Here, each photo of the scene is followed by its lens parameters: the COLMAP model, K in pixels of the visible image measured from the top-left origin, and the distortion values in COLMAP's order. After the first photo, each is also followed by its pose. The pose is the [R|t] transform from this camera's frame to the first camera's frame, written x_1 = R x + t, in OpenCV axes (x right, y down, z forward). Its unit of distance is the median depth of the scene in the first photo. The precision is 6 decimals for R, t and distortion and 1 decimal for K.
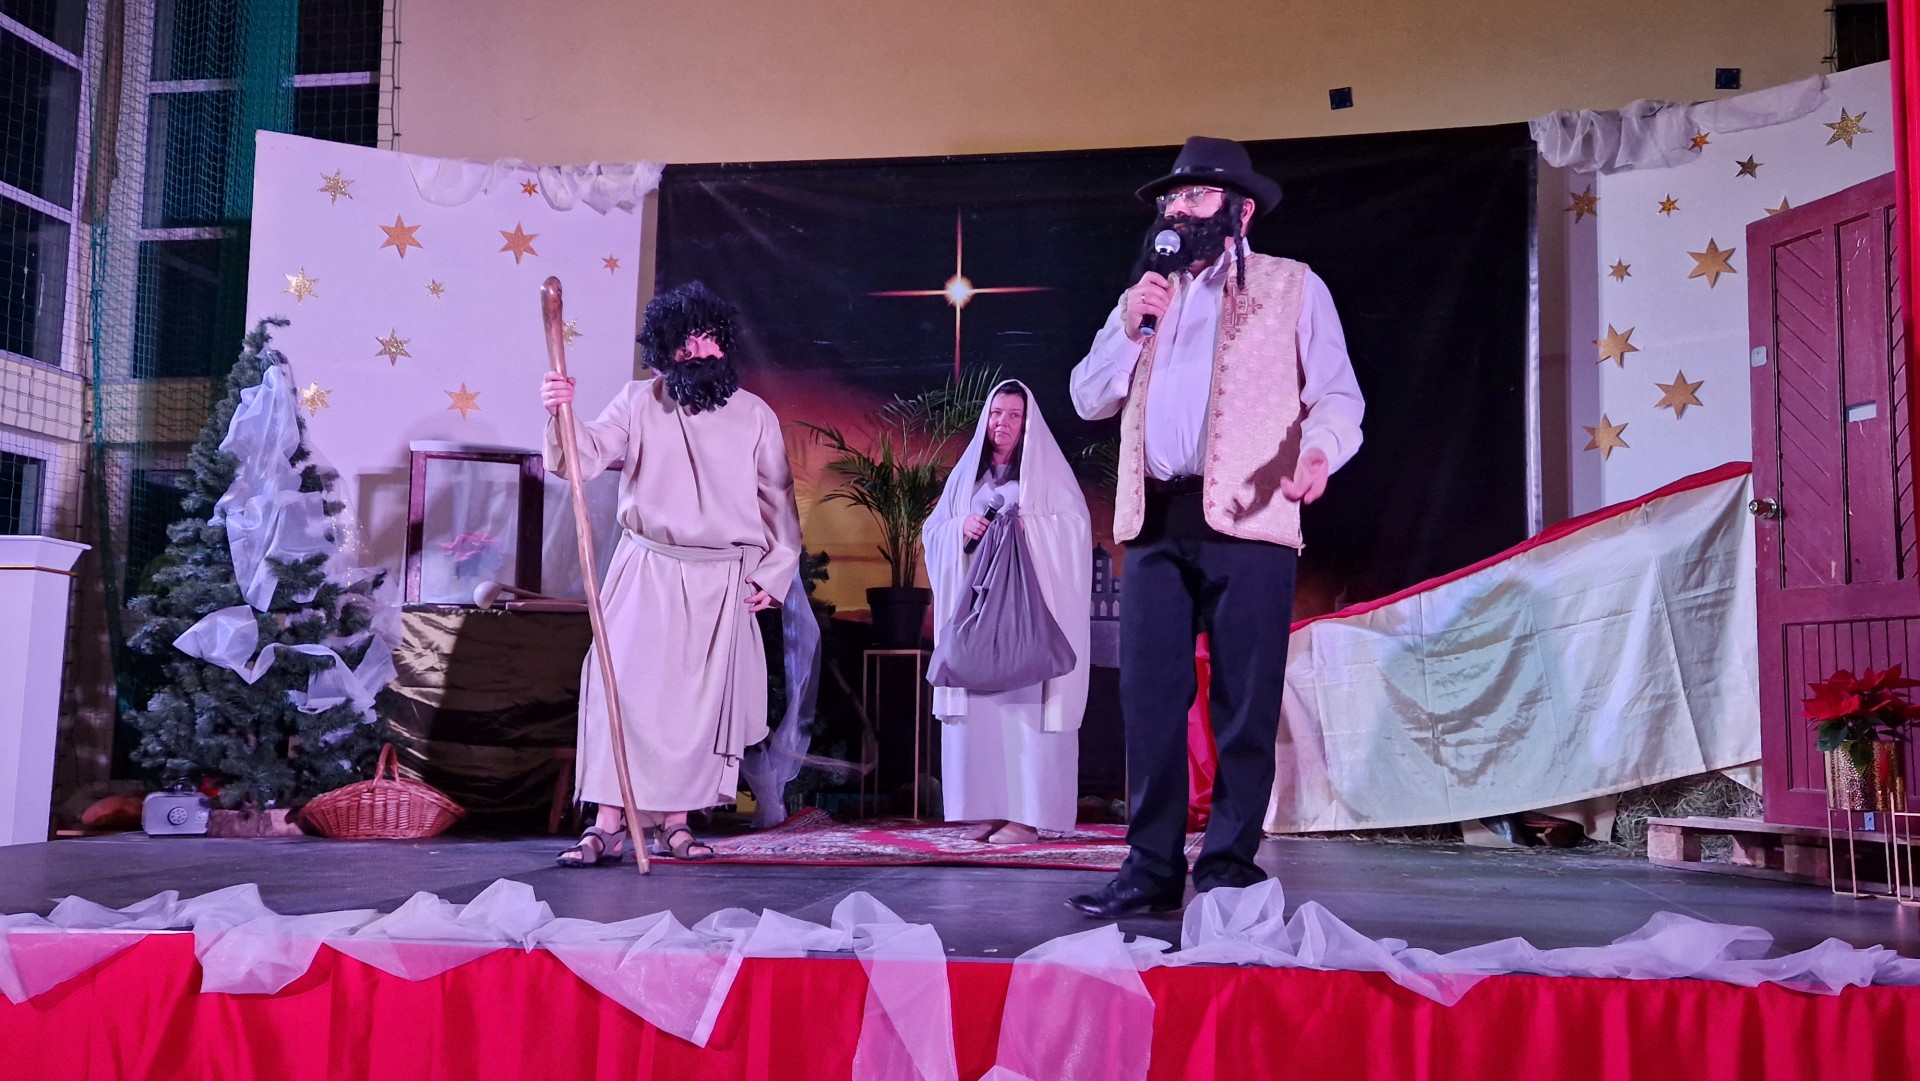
lens RADIAL K [[1614.1, 0, 974.1], [0, 1614.1, 540.1], [0, 0, 1]] dist [0.035543, -0.038333]
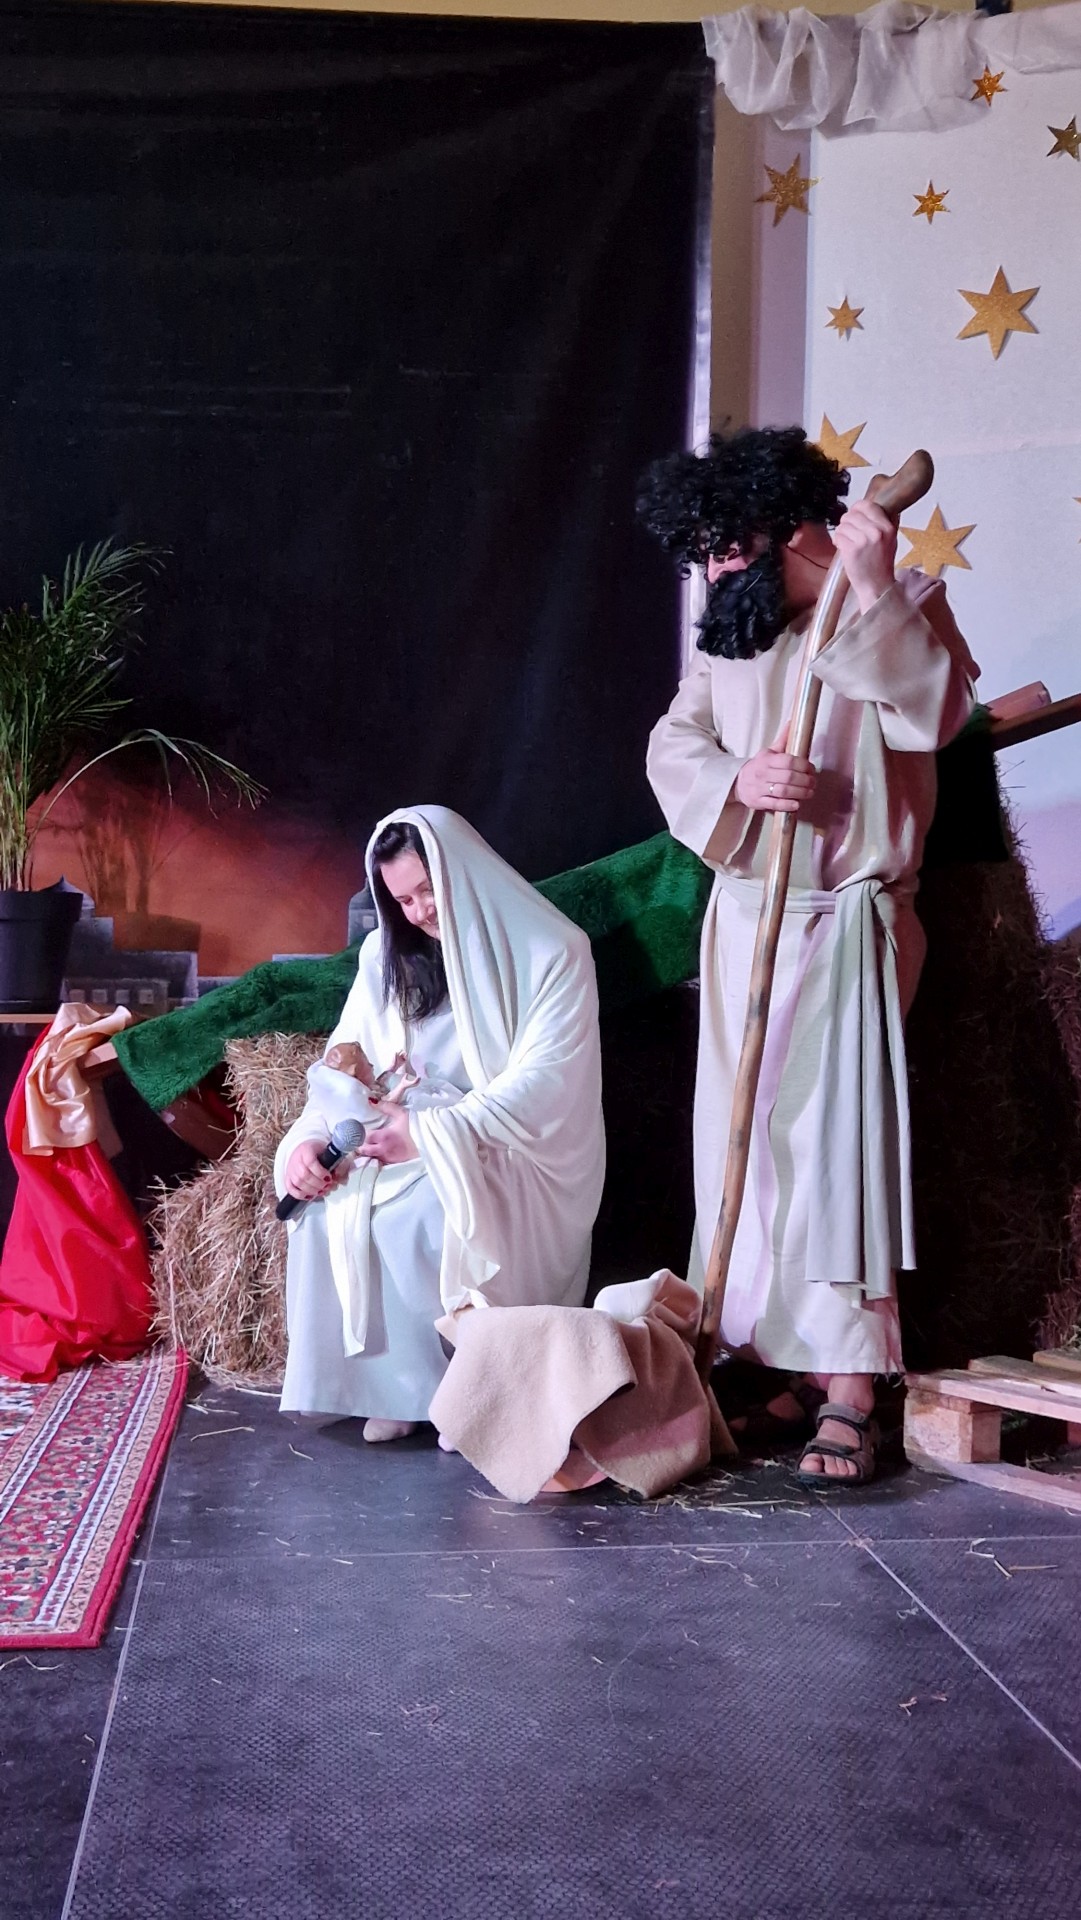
lens RADIAL K [[2123.6, 0, 483.5], [0, 2123.6, 1008.2], [0, 0, 1]] dist [0.043122, 0.000000]
pose [[0.963217, -0.016111, 0.268243, 0.079687], [-0.022225, 0.990005, 0.139267, -0.030901], [-0.267806, -0.140106, 0.953232, 0.317267]]
